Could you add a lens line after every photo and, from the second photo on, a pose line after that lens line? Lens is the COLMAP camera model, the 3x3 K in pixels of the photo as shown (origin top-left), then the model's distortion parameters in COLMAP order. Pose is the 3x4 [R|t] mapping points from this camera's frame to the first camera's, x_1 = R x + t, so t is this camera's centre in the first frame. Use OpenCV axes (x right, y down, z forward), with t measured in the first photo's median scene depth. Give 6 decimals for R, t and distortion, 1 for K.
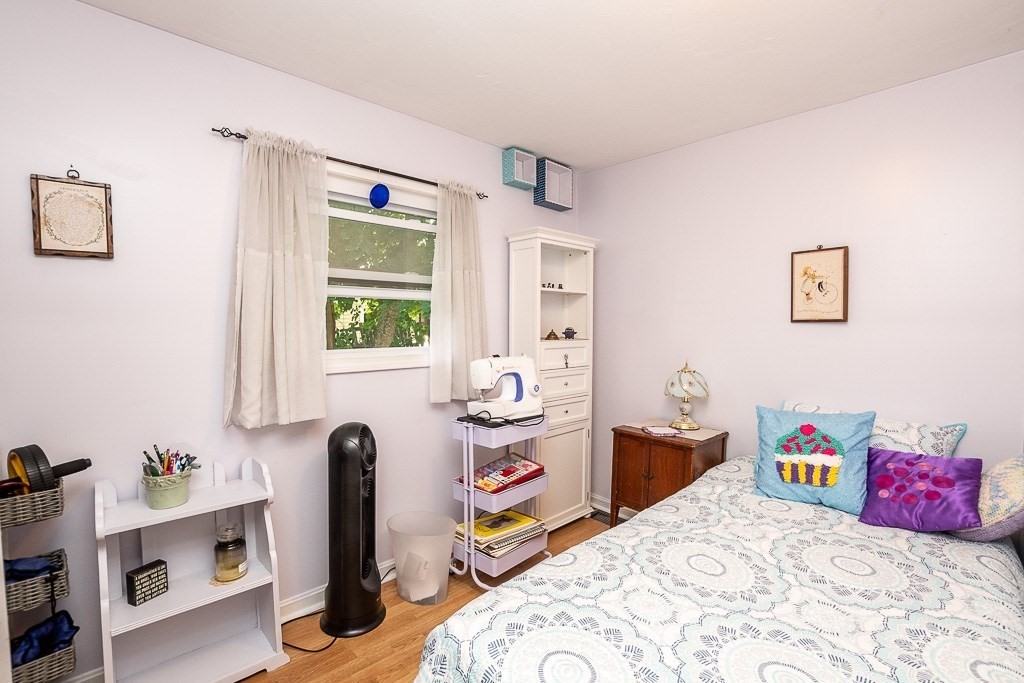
lens RADIAL K [[449.2, 0, 513.3], [0, 449.2, 339.7], [0, 0, 1]] dist [-0.036140, 0.003900]
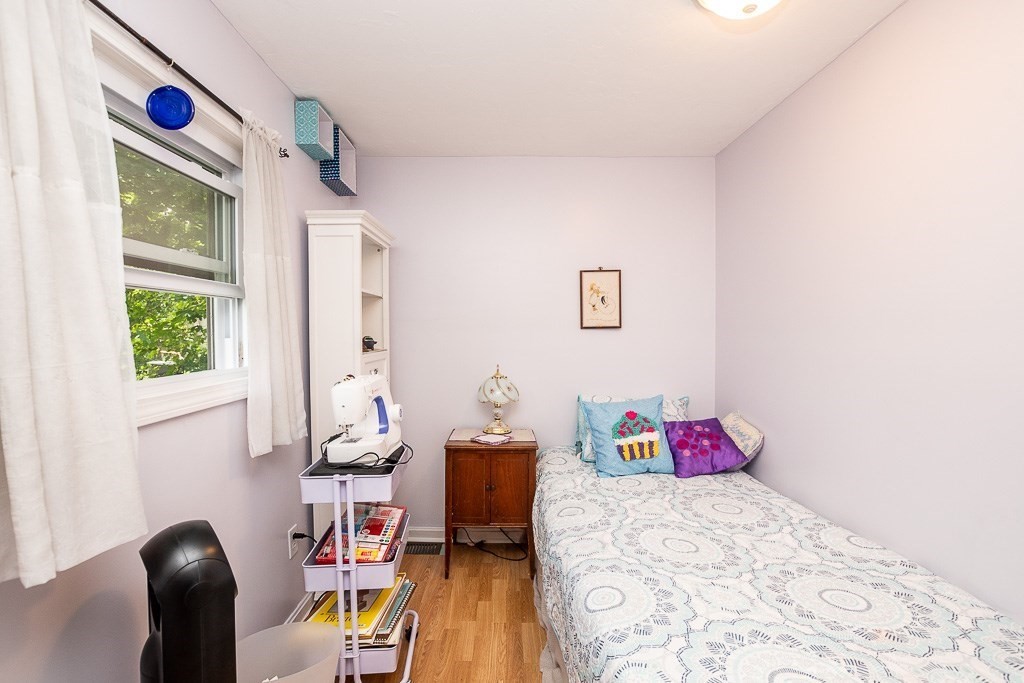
lens RADIAL K [[449.2, 0, 511.0], [0, 449.2, 338.8], [0, 0, 1]] dist [-0.036140, 0.003900]
pose [[0.691954, -0.022475, 0.721591, -0.420066], [0.032093, 0.999485, 0.000356, -0.020339], [-0.721228, 0.022912, 0.692319, 0.325194]]
